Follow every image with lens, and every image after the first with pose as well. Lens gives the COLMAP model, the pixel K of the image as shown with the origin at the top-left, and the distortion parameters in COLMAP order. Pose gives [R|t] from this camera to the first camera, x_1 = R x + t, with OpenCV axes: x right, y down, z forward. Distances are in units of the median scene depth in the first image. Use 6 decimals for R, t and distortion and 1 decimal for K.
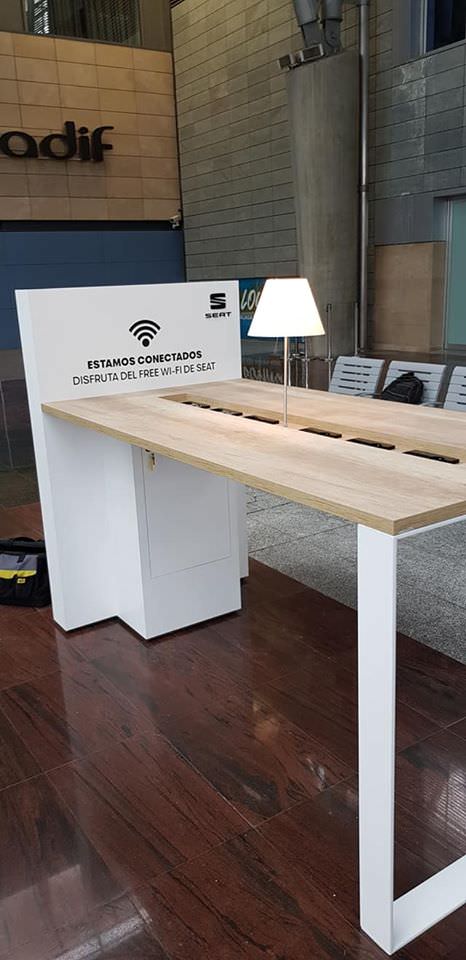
lens RADIAL K [[737.2, 0, 232.0], [0, 737.2, 488.5], [0, 0, 1]] dist [0.041172, -0.019179]
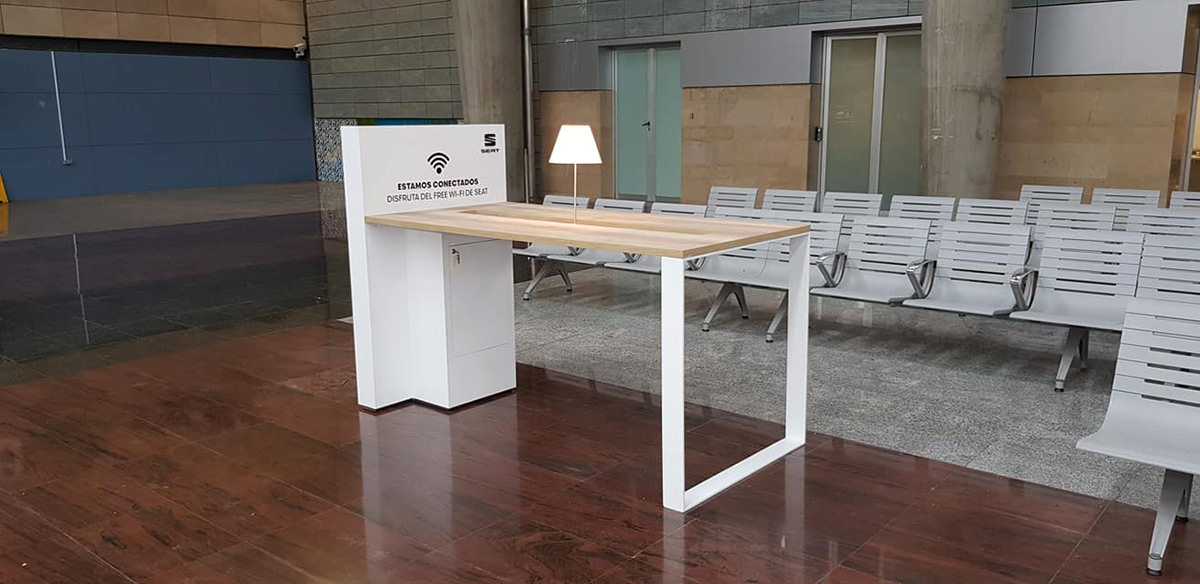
lens RADIAL K [[921.5, 0, 603.0], [0, 921.5, 287.8], [0, 0, 1]] dist [0.041172, -0.019179]
pose [[0.959701, -0.015931, 0.280571, -0.276680], [0.043600, 0.994743, -0.092653, 0.147857], [-0.277620, 0.101153, 0.955351, -0.517832]]
